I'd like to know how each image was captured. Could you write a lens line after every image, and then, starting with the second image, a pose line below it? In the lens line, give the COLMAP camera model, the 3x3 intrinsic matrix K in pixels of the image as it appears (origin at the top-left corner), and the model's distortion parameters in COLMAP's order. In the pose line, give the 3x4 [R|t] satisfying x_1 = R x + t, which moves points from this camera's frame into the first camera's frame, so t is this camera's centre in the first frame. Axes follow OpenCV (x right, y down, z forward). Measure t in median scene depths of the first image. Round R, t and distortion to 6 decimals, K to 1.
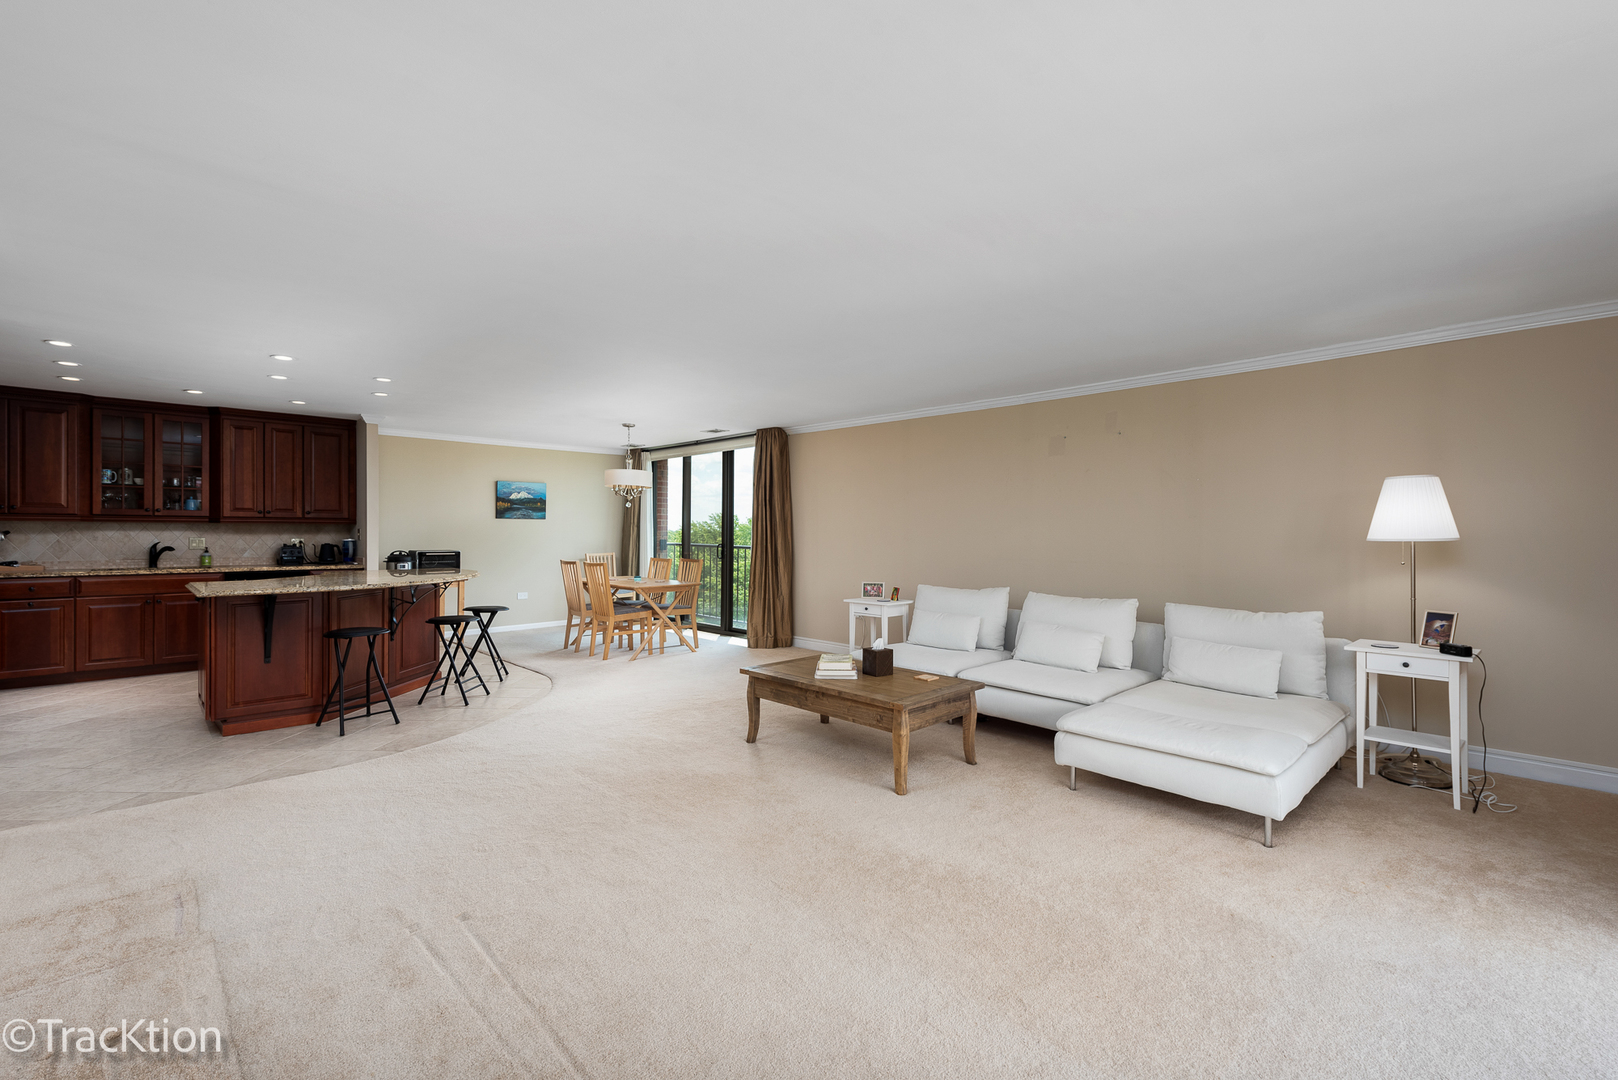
lens RADIAL K [[714.6, 0, 810.3], [0, 714.6, 536.6], [0, 0, 1]] dist [0.013443, -0.001863]
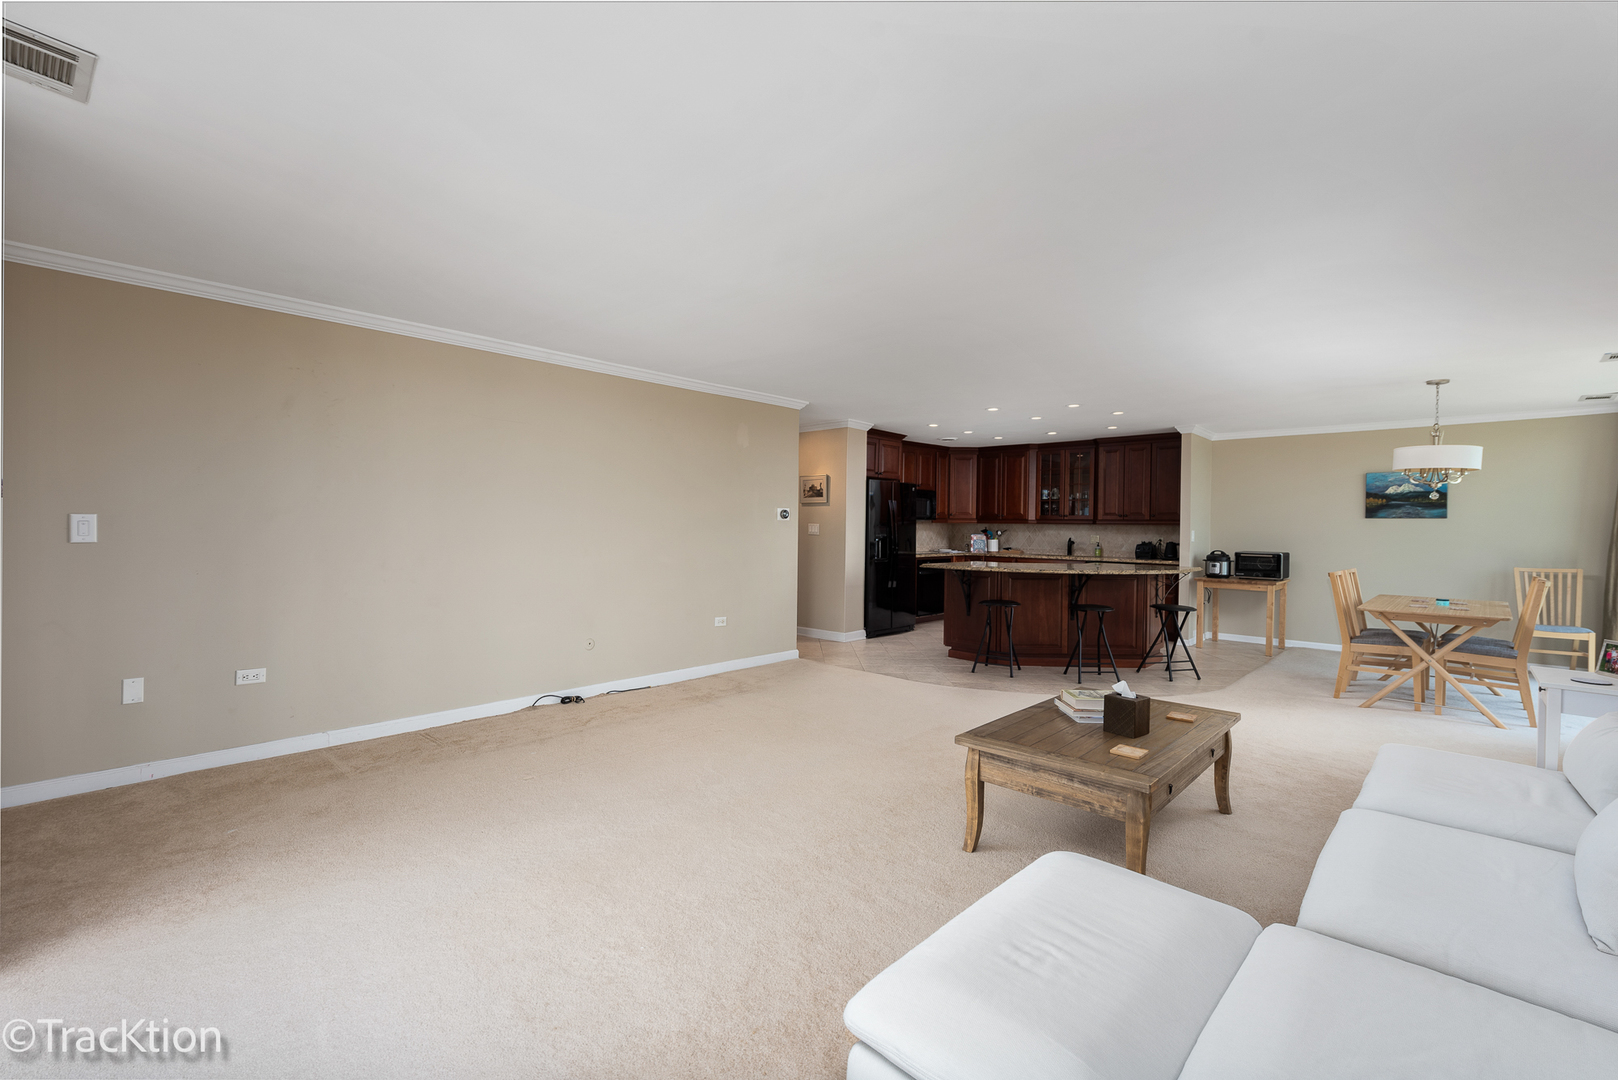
lens RADIAL K [[714.6, 0, 812.5], [0, 714.6, 540.7], [0, 0, 1]] dist [0.013443, -0.001863]
pose [[0.052504, 0.016430, -0.998486, 0.478865], [-0.019172, 0.999697, 0.015442, 0.000751], [0.998437, 0.018332, 0.052804, 0.397972]]
